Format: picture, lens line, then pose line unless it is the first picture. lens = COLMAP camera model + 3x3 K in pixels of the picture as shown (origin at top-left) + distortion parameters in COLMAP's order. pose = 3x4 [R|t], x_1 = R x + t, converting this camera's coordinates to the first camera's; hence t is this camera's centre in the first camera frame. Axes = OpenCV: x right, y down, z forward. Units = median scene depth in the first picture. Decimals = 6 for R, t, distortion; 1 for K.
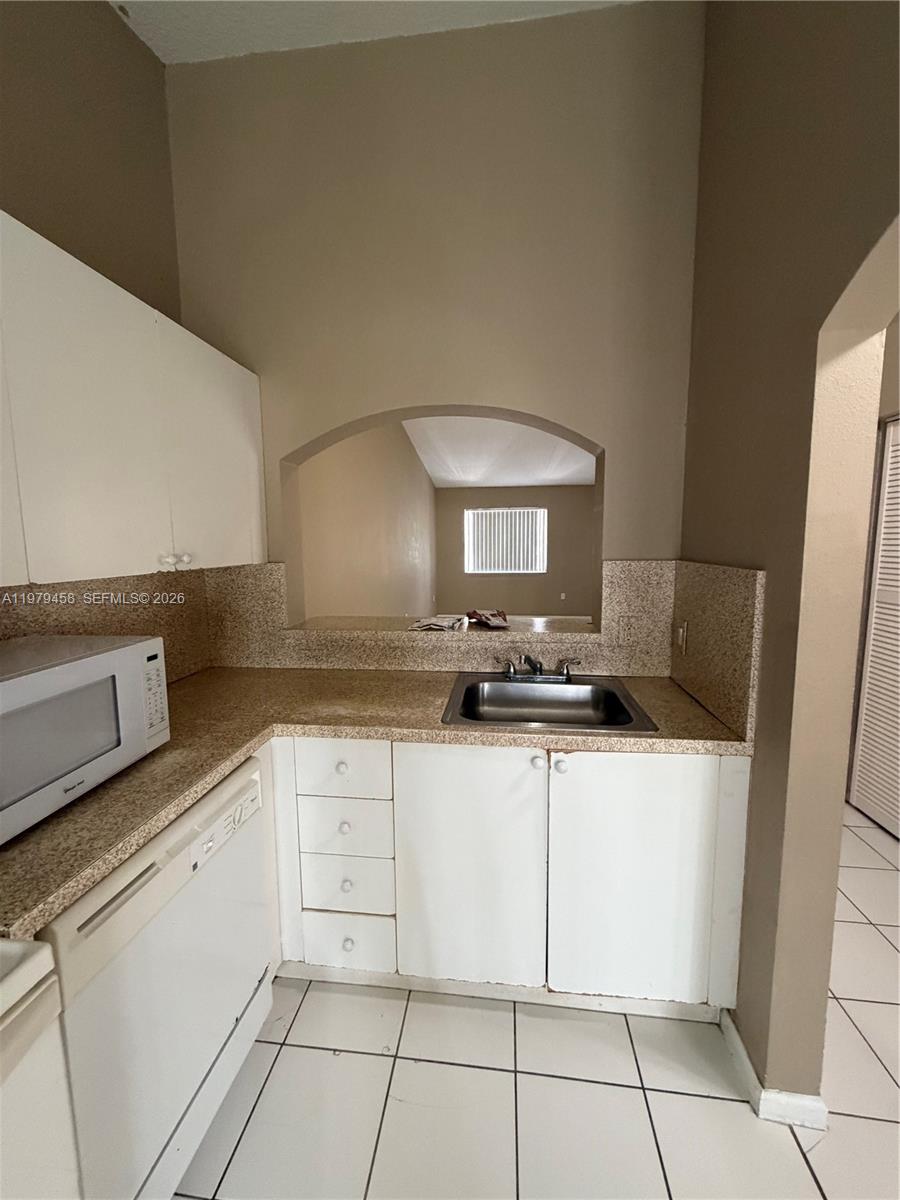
lens RADIAL K [[479.9, 0, 447.5], [0, 479.9, 599.0], [0, 0, 1]] dist [-0.000721, 0.000026]
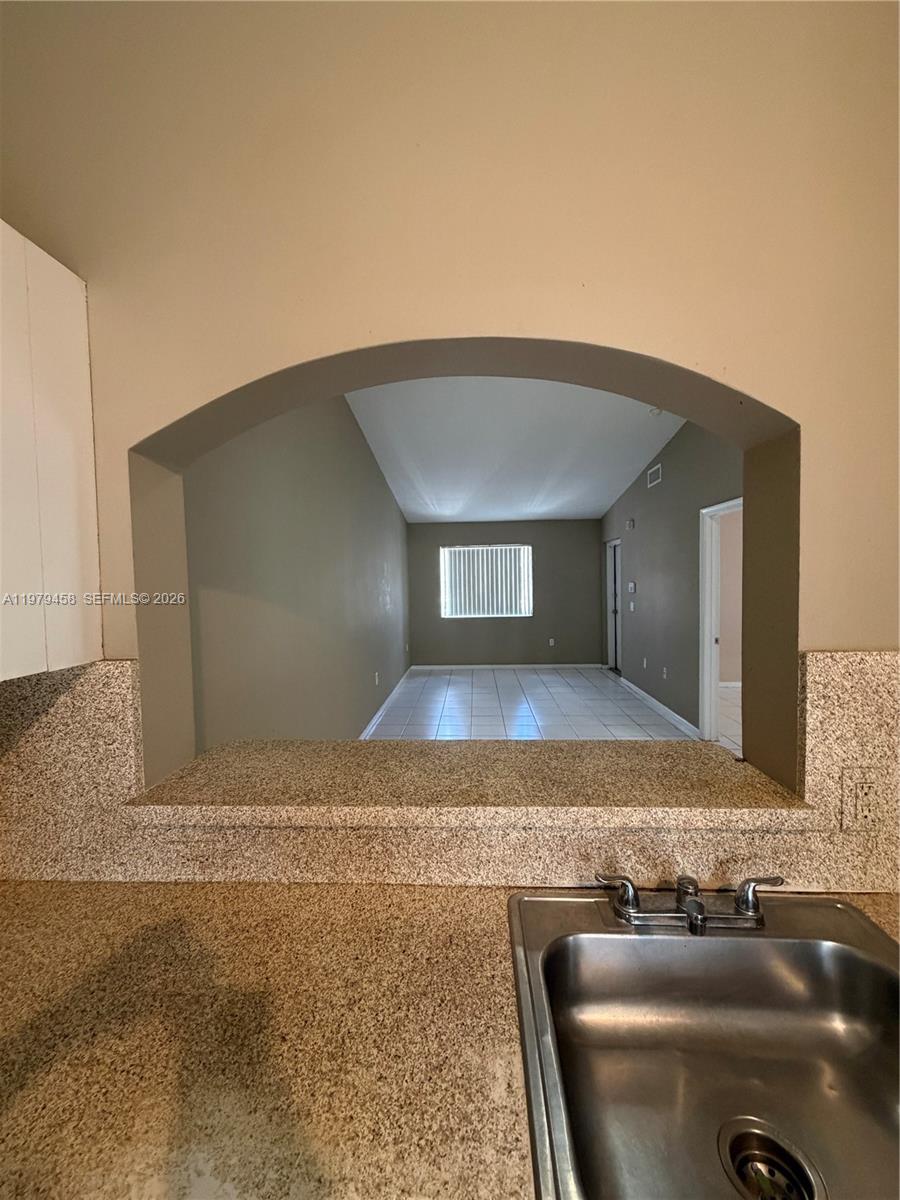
lens RADIAL K [[479.9, 0, 446.4], [0, 479.9, 598.6], [0, 0, 1]] dist [-0.000721, 0.000026]
pose [[0.997648, -0.012952, 0.067307, -0.016622], [0.018105, 0.996903, -0.076532, -0.025625], [-0.066107, 0.077571, 0.994793, 0.134803]]
